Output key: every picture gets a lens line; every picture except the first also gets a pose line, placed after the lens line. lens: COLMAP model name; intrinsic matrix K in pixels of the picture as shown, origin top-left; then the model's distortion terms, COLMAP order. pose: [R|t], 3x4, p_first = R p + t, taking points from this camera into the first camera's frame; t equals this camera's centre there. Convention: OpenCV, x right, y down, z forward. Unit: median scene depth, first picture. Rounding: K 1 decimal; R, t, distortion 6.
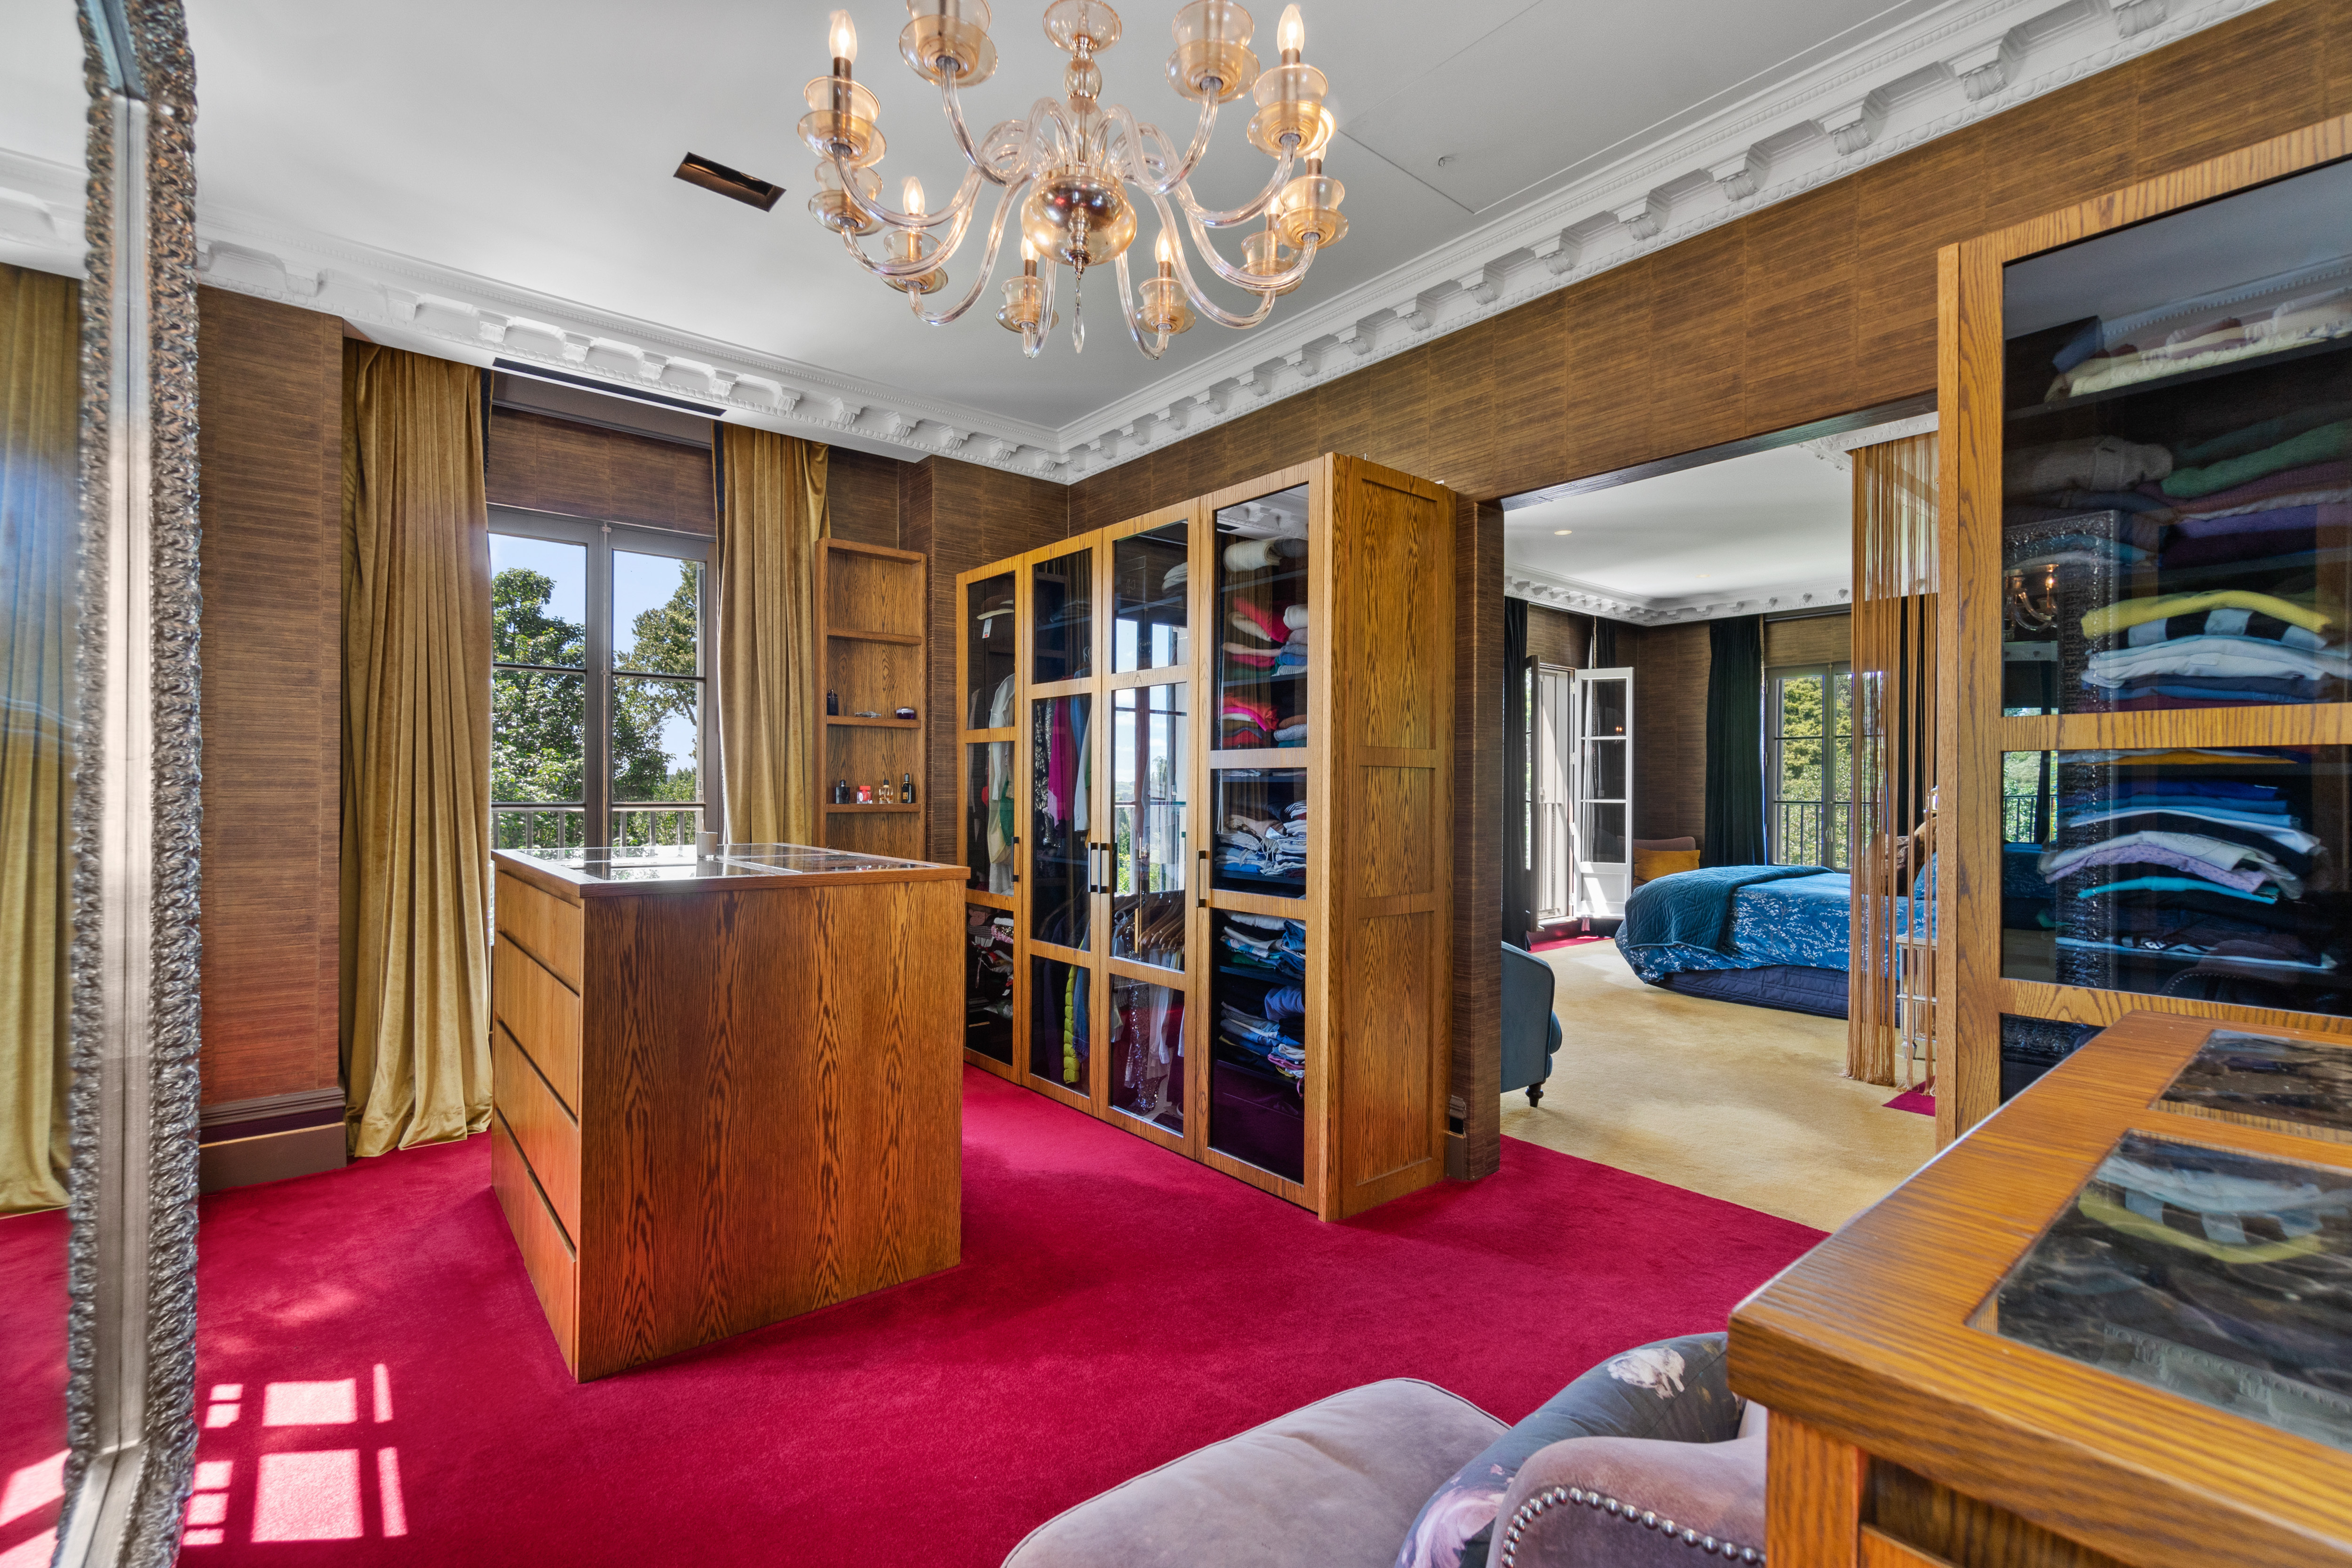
lens RADIAL K [[1027.0, 0, 1170.7], [0, 1027.0, 792.4], [0, 0, 1]] dist [-0.002114, 0.000275]
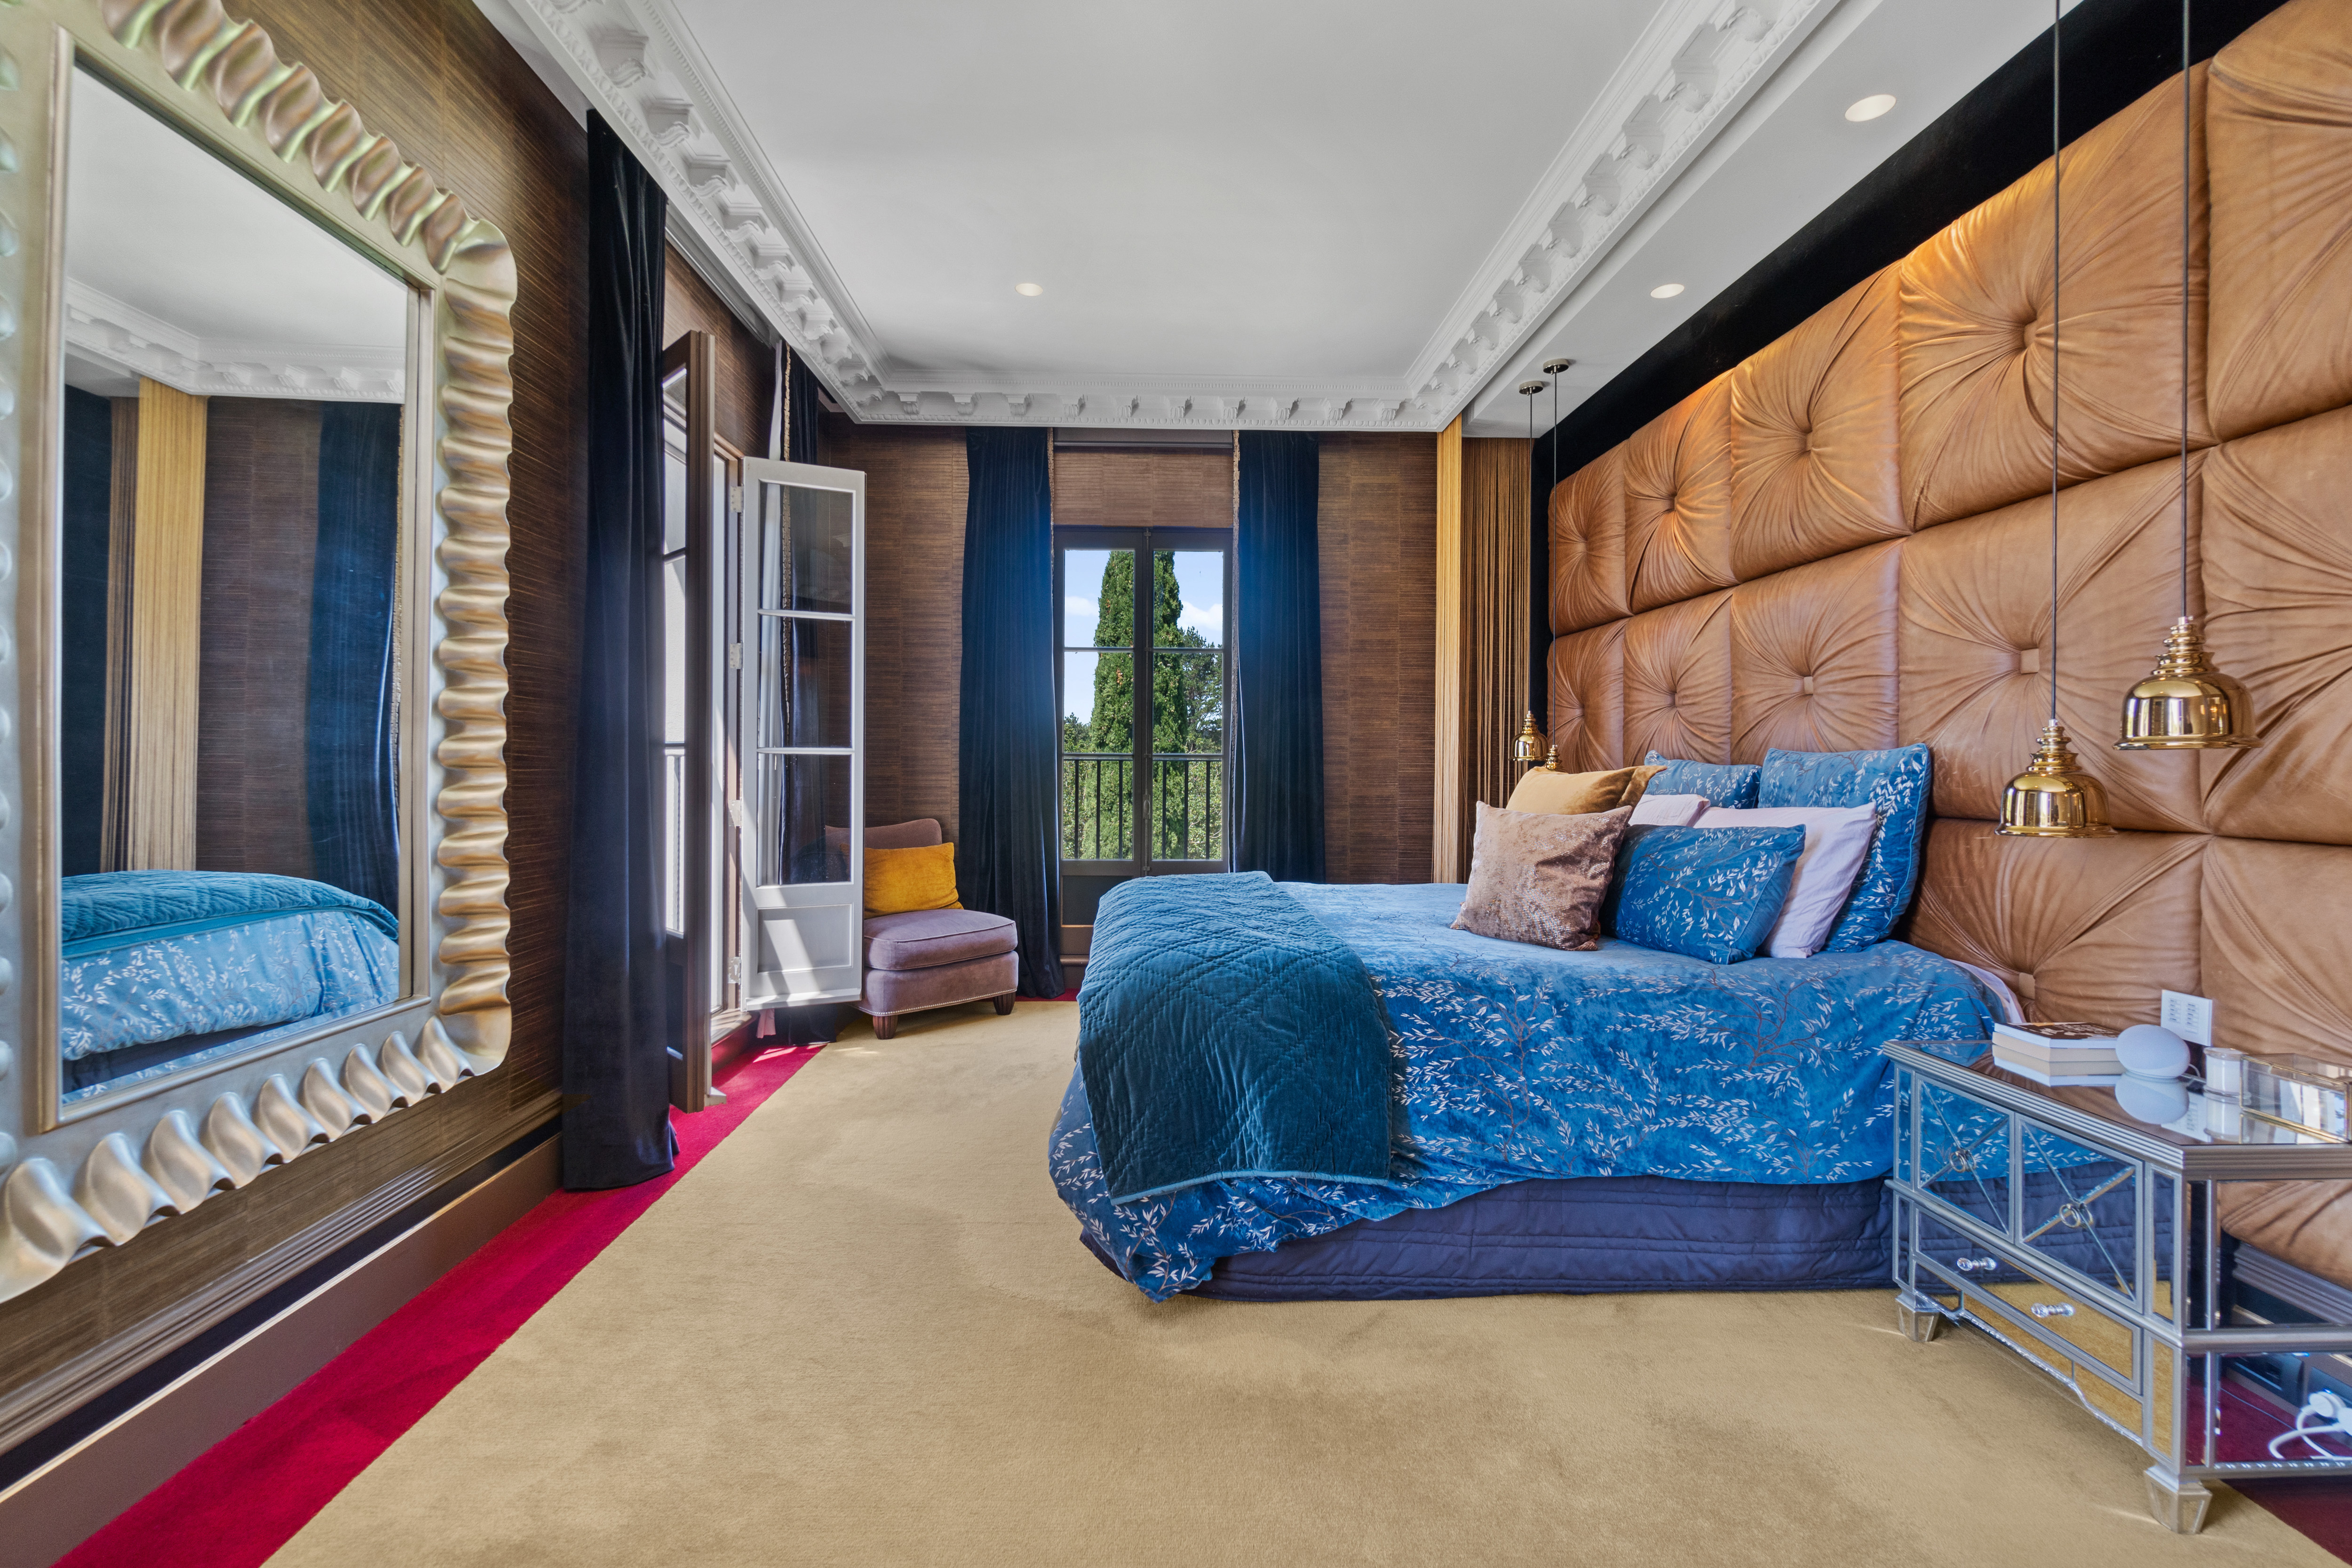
lens RADIAL K [[1027.0, 0, 1165.5], [0, 1027.0, 768.3], [0, 0, 1]] dist [-0.002114, 0.000275]
pose [[0.611089, 0.001325, 0.791560, 0.156826], [-0.004451, 0.999989, 0.001762, 0.015041], [-0.791549, -0.004600, 0.611088, 0.594138]]
